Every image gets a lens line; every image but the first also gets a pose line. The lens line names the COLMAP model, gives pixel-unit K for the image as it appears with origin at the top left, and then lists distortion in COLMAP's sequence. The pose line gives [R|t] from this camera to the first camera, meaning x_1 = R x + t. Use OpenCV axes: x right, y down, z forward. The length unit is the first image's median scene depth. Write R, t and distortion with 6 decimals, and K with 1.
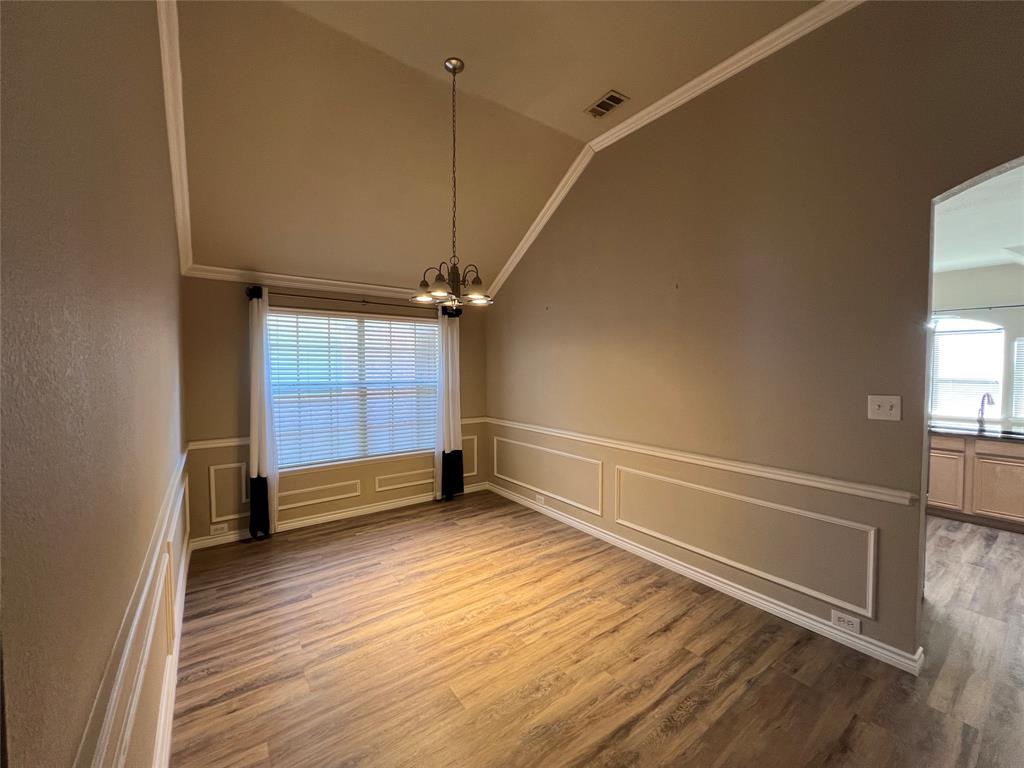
lens RADIAL K [[410.4, 0, 514.0], [0, 410.4, 388.5], [0, 0, 1]] dist [-0.000037, 0.000599]
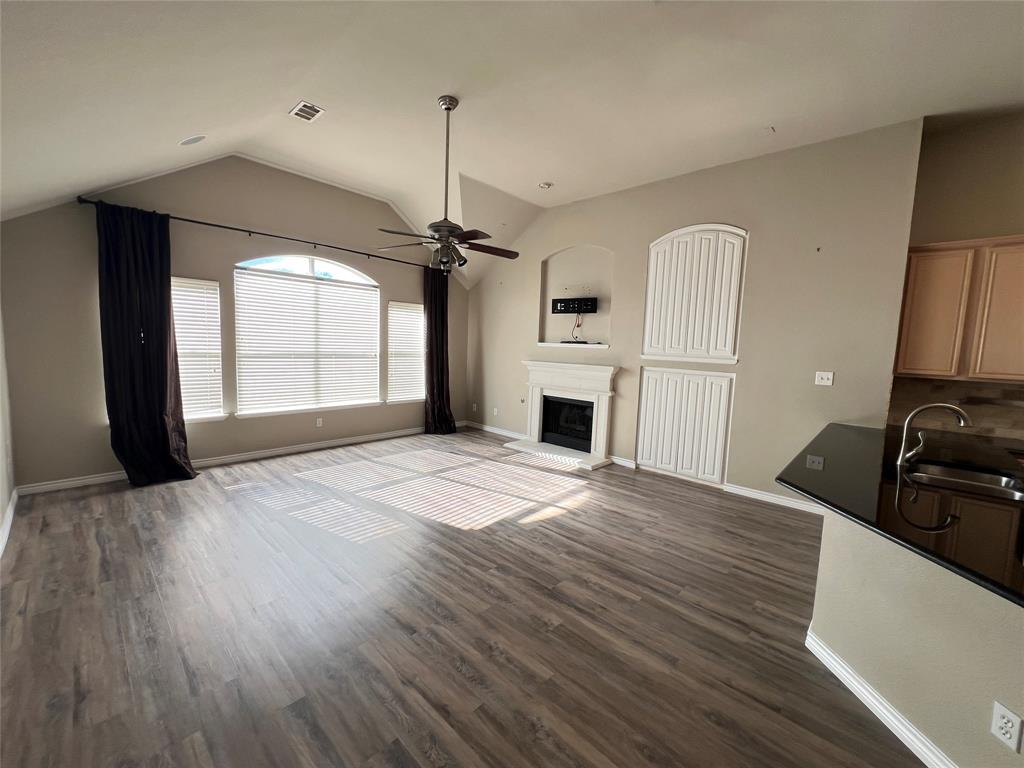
lens RADIAL K [[410.4, 0, 509.5], [0, 410.4, 380.9], [0, 0, 1]] dist [-0.000037, 0.000599]
pose [[-0.174637, -0.089763, 0.980533, 0.742322], [0.002963, 0.995783, 0.091687, -0.078722], [-0.984628, 0.018917, -0.173635, 1.773511]]
